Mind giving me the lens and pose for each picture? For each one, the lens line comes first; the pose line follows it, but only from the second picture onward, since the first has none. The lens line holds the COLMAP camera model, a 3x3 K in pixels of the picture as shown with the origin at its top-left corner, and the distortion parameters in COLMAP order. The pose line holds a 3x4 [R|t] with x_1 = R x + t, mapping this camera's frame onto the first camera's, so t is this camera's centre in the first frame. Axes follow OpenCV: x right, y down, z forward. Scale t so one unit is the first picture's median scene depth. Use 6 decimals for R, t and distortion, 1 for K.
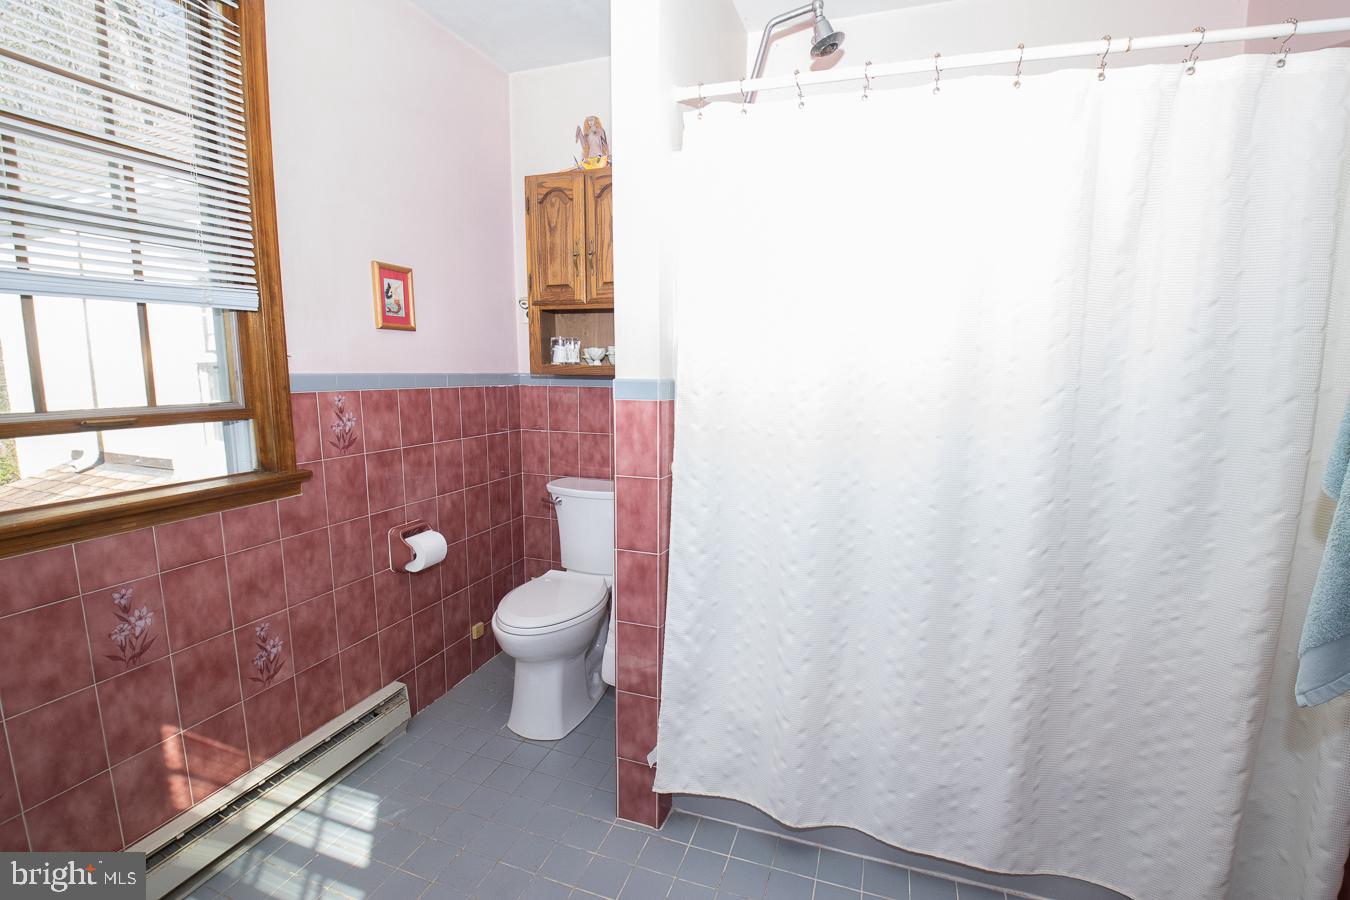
lens RADIAL K [[592.5, 0, 675.8], [0, 592.5, 455.0], [0, 0, 1]] dist [0.000080, -0.010859]
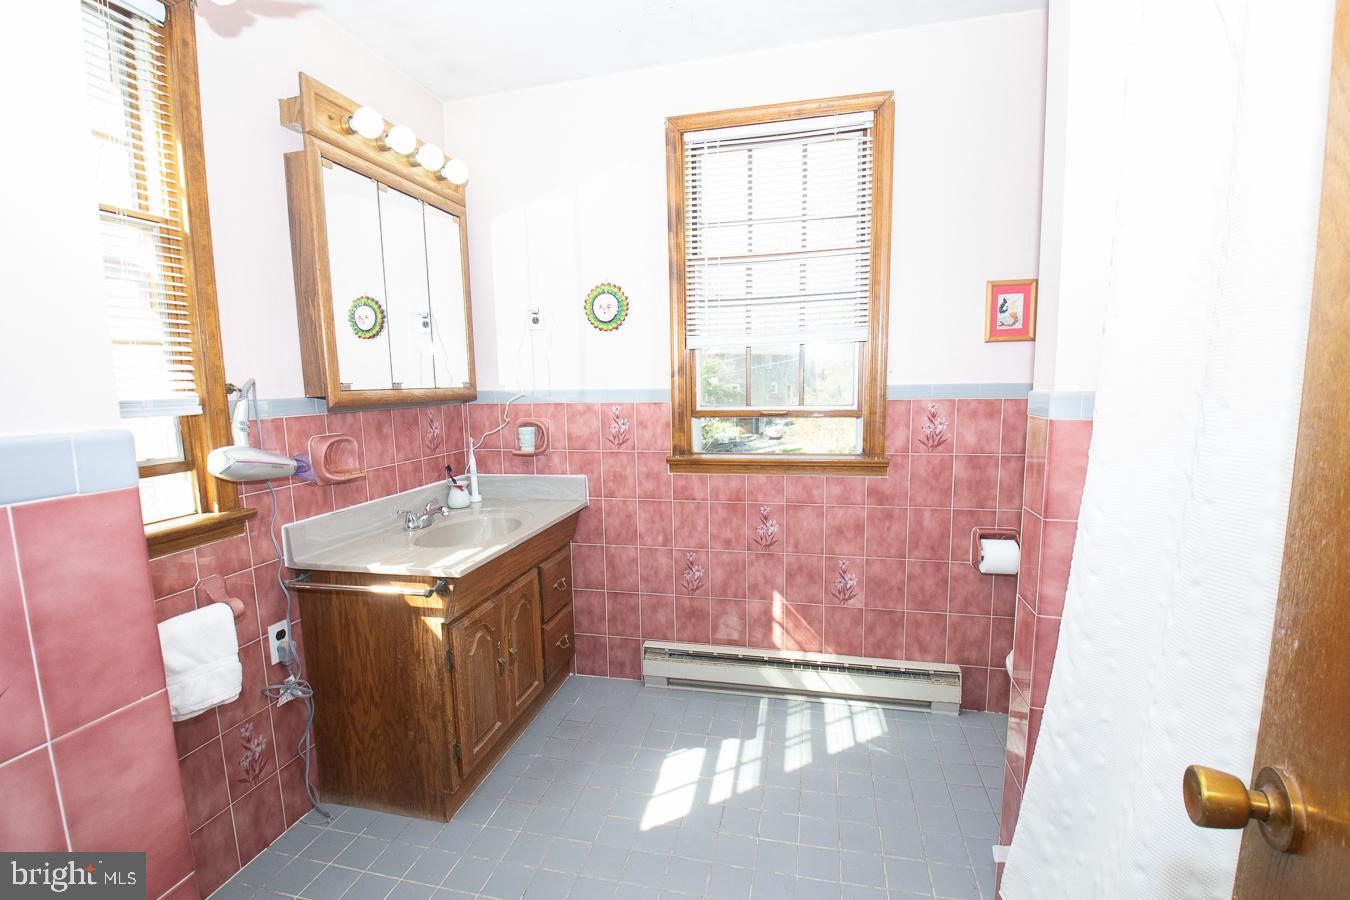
lens RADIAL K [[591.0, 0, 678.2], [0, 591.0, 459.8], [0, 0, 1]] dist [0.043843, -0.050156]
pose [[0.139260, 0.119821, -0.982980, 0.606012], [-0.125473, 0.986787, 0.102509, -0.048888], [0.982275, 0.109062, 0.152454, 0.346804]]
